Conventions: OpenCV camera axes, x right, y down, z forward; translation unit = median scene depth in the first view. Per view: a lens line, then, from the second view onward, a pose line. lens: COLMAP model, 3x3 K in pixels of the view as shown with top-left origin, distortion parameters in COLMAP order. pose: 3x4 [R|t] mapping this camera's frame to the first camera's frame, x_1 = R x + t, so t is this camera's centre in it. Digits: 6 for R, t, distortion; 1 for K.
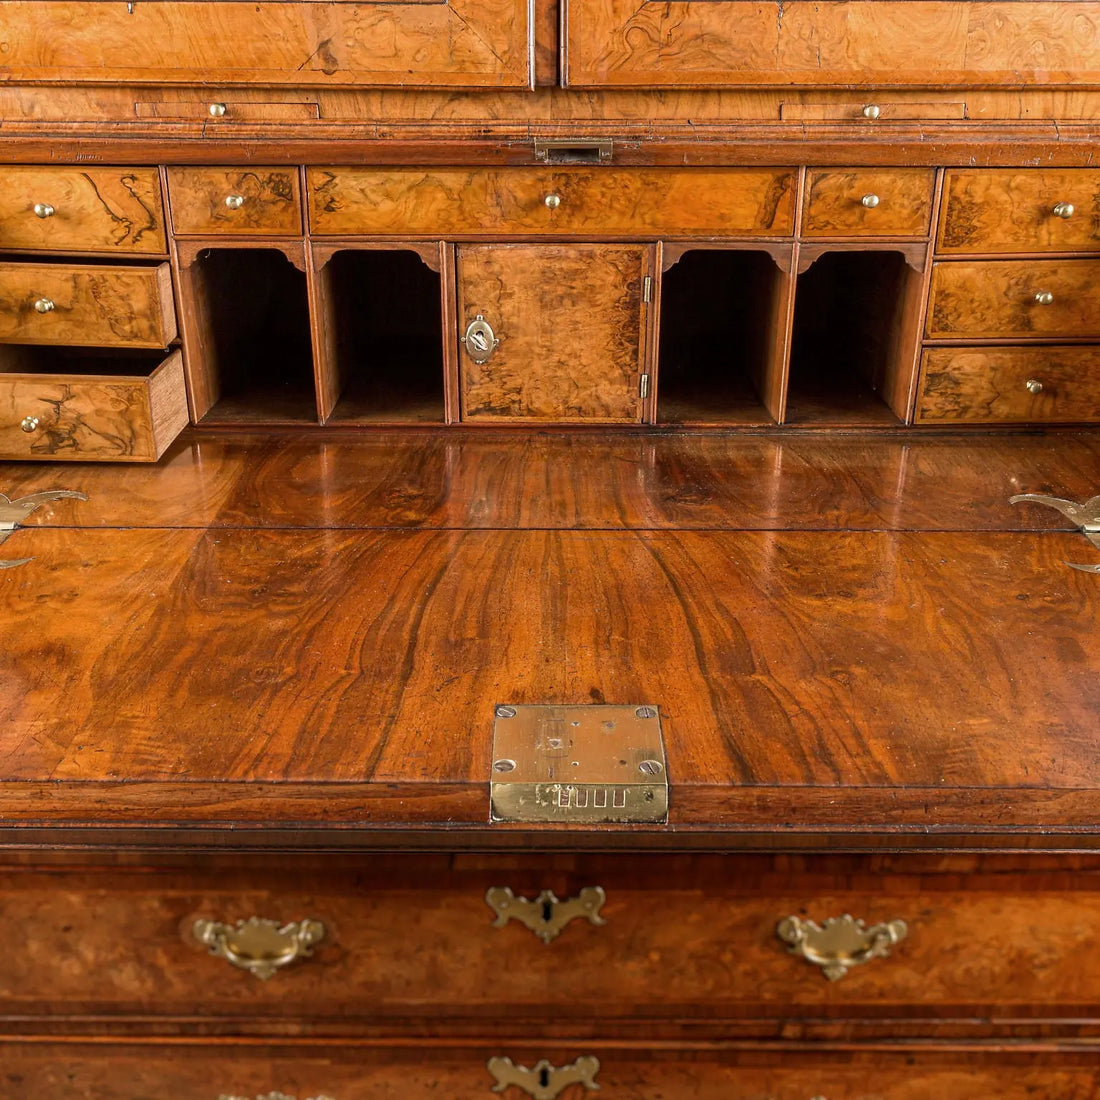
lens RADIAL K [[1614.7, 0, 522.4], [0, 1614.7, 733.1], [0, 0, 1]] dist [-0.001783, 0.000000]
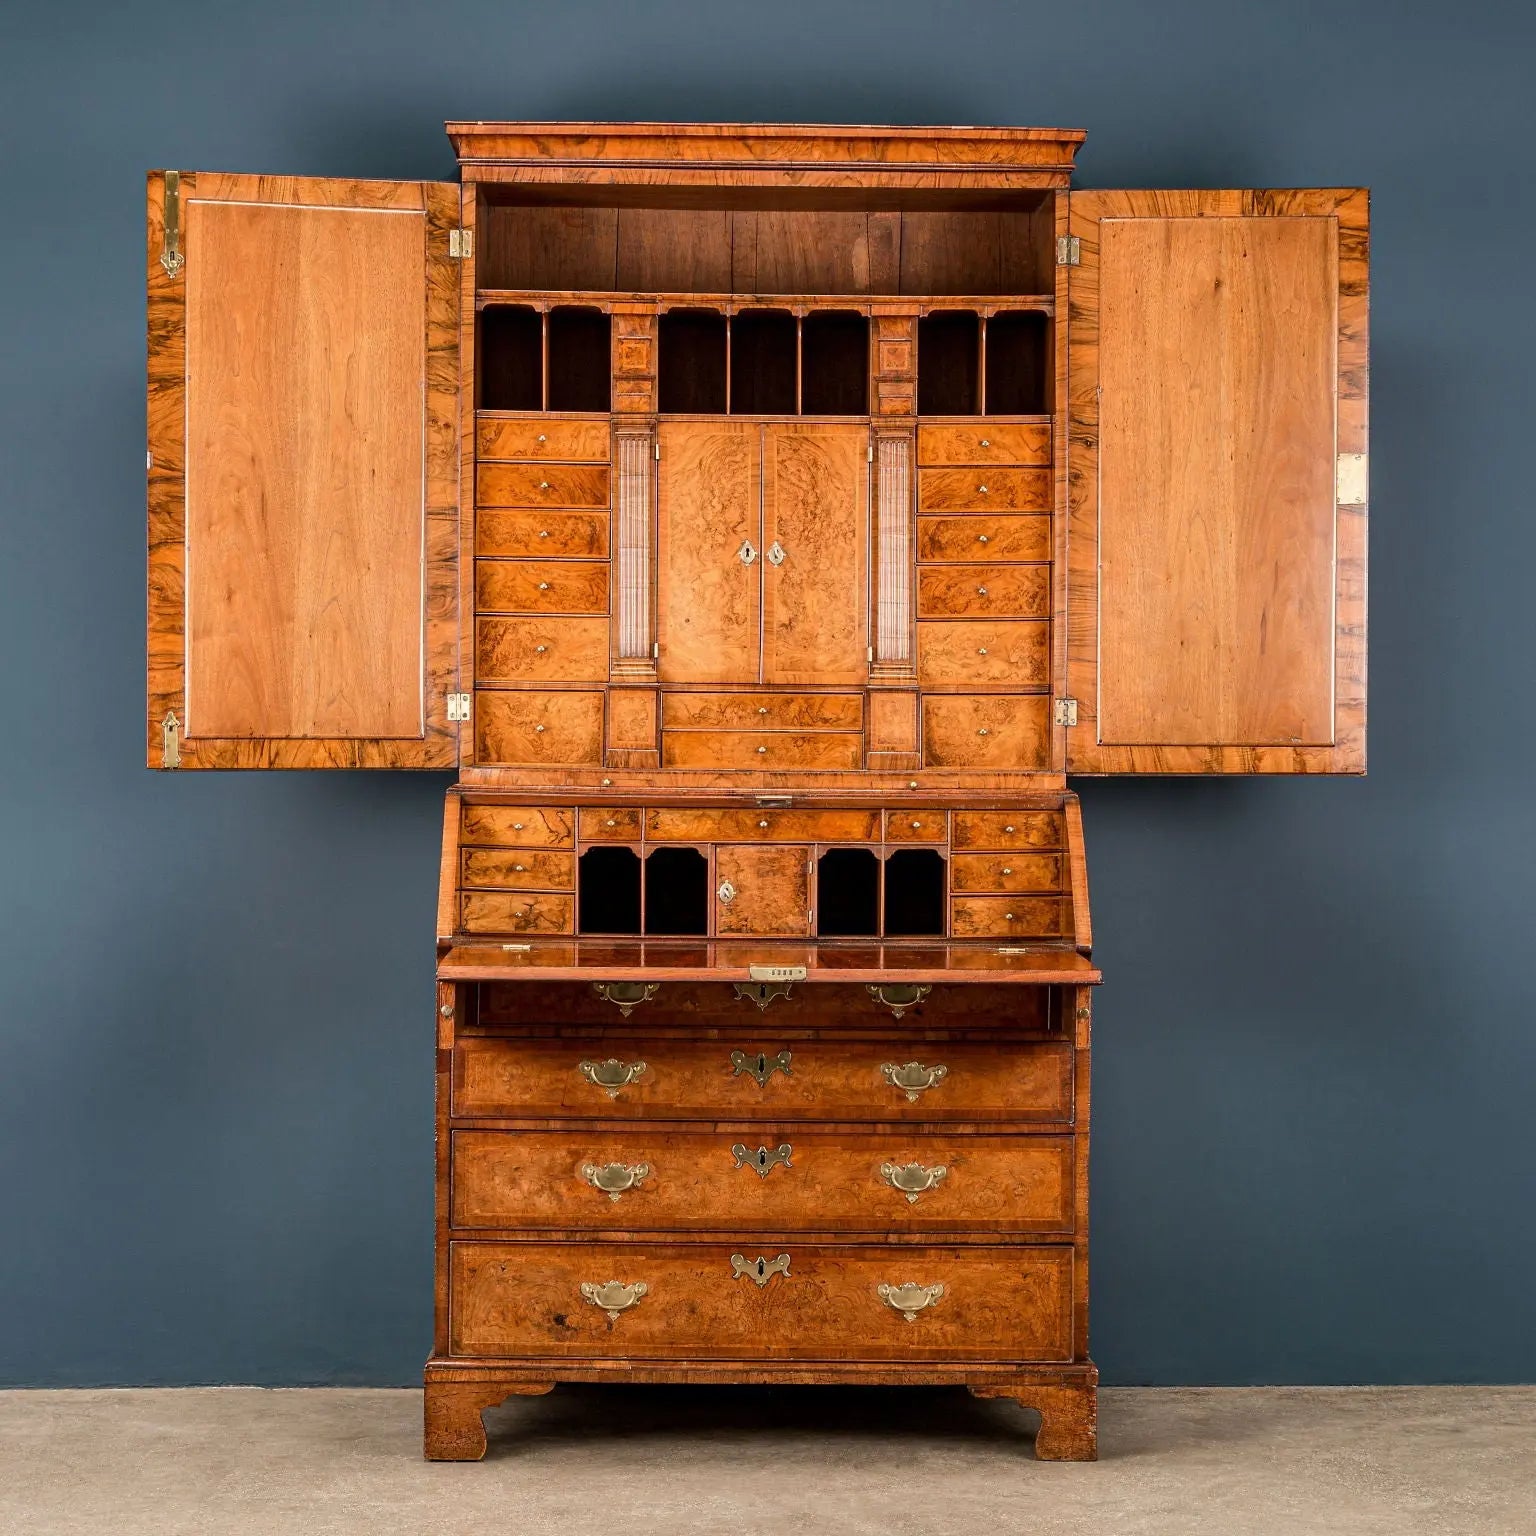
lens RADIAL K [[6230.1, 0, 775.7], [0, 6230.1, 759.7], [0, 0, 1]] dist [0.069142, 0.000000]
pose [[0.999488, 0.006458, 0.031341, -0.206679], [0.006288, 0.920688, -0.390248, 2.588596], [-0.031376, 0.390246, 0.920176, -6.092904]]
